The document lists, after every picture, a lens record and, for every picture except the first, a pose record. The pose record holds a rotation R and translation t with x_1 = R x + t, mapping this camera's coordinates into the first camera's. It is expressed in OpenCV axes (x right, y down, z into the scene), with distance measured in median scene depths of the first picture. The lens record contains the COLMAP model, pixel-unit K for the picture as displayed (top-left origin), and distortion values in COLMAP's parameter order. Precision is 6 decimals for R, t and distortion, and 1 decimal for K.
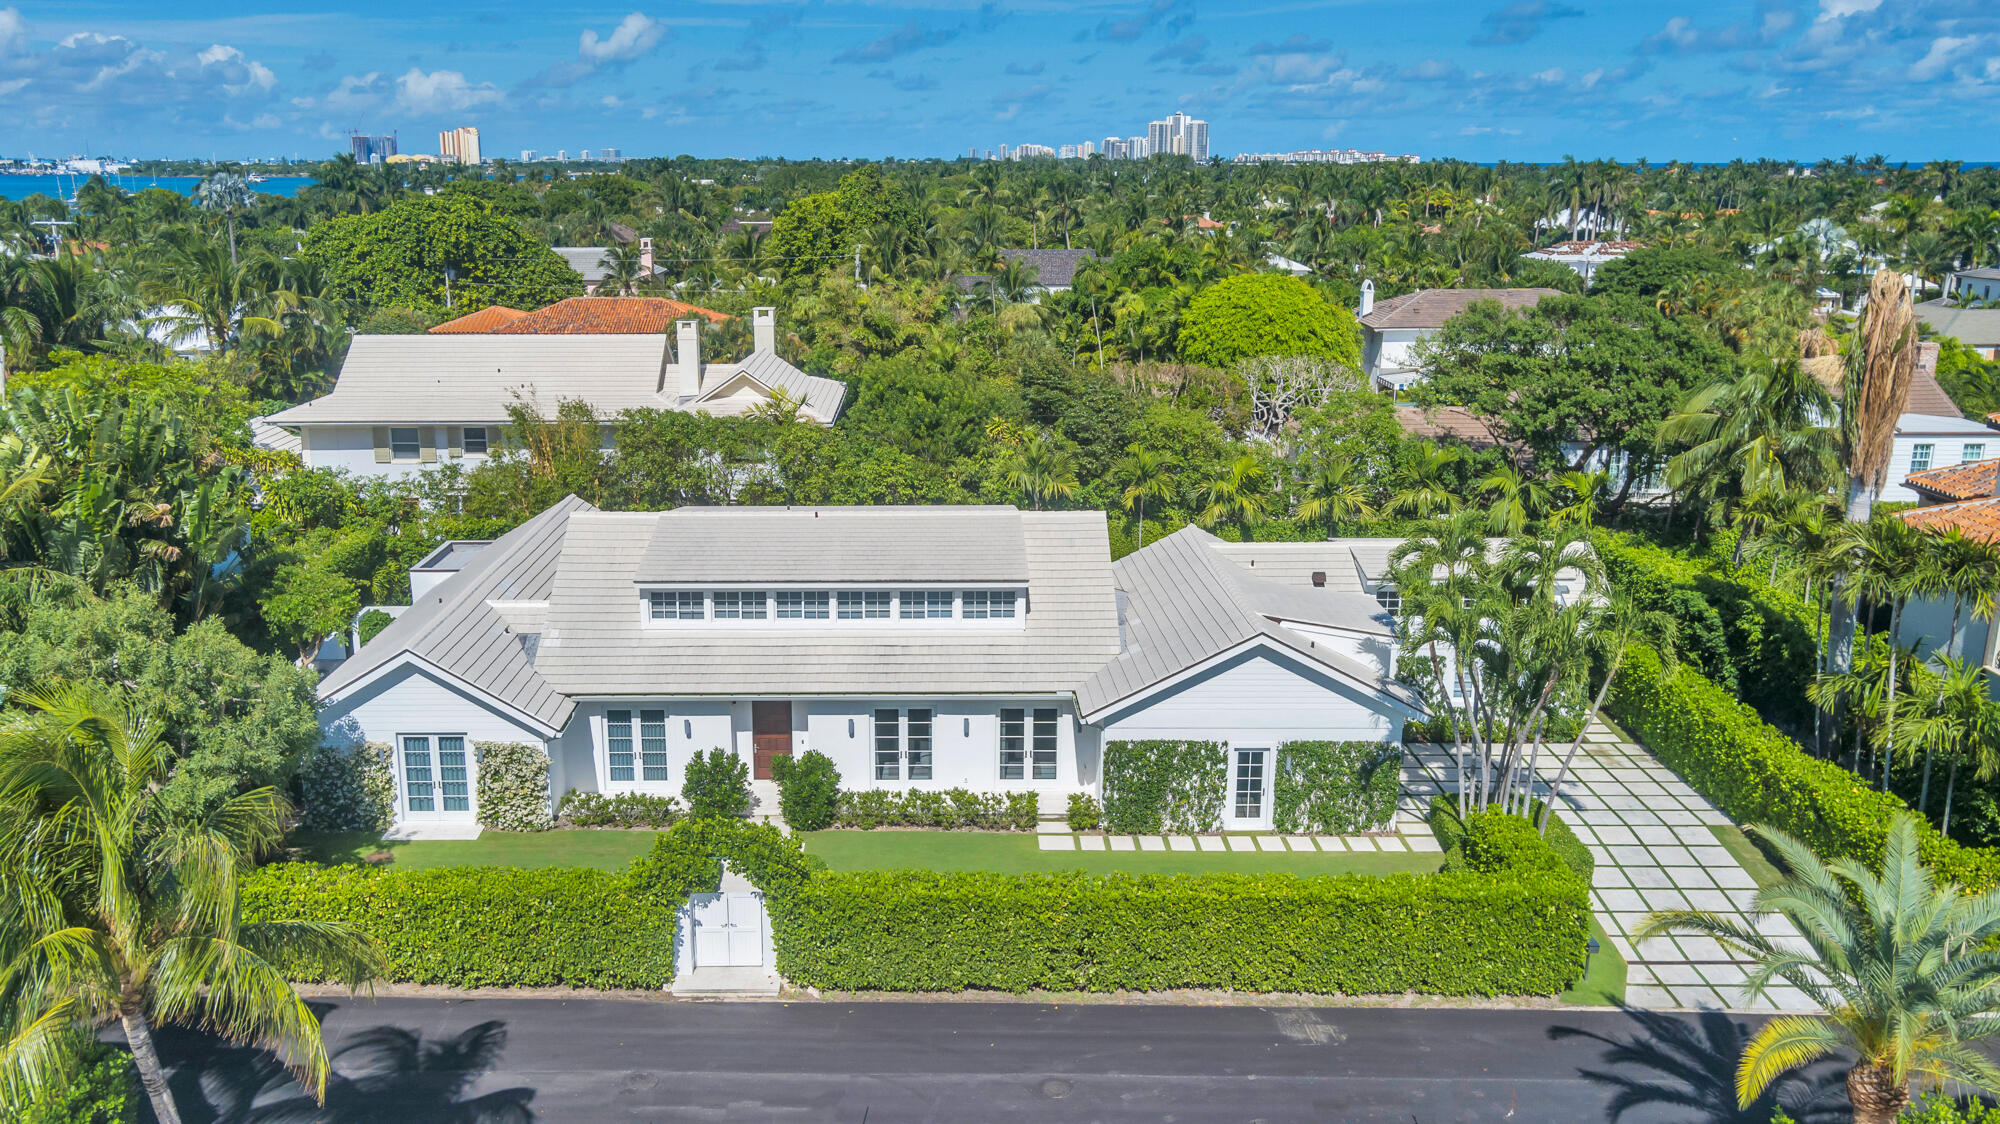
lens RADIAL K [[1626.2, 0, 955.8], [0, 1626.2, 567.7], [0, 0, 1]] dist [0.005970, 0.020423]
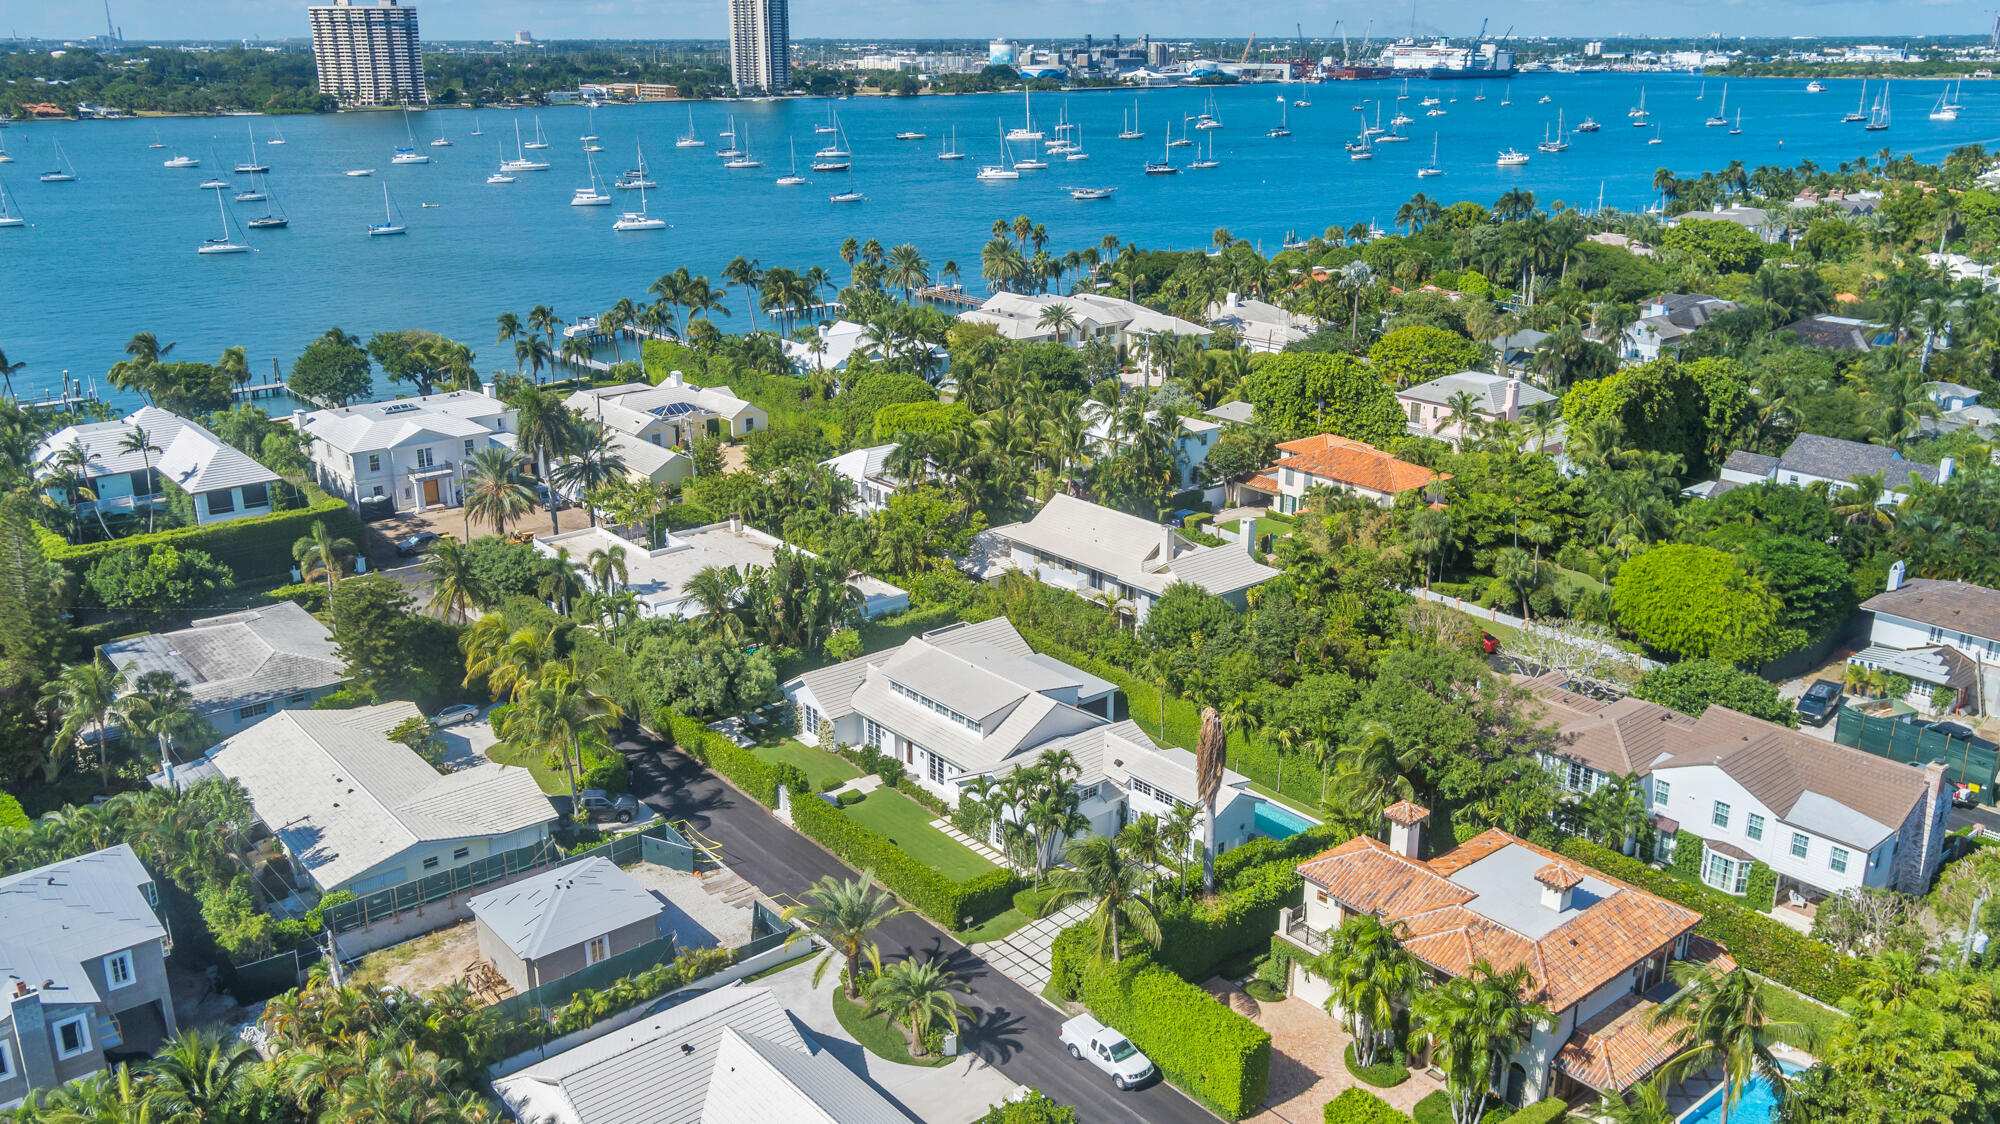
lens RADIAL K [[1626.2, 0, 997.9], [0, 1626.2, 568.3], [0, 0, 1]] dist [0.005970, 0.020423]
pose [[0.635708, 0.243702, -0.732452, 1.824809], [-0.189388, 0.969096, 0.158066, -0.615901], [0.748337, 0.038234, 0.662216, -0.603236]]
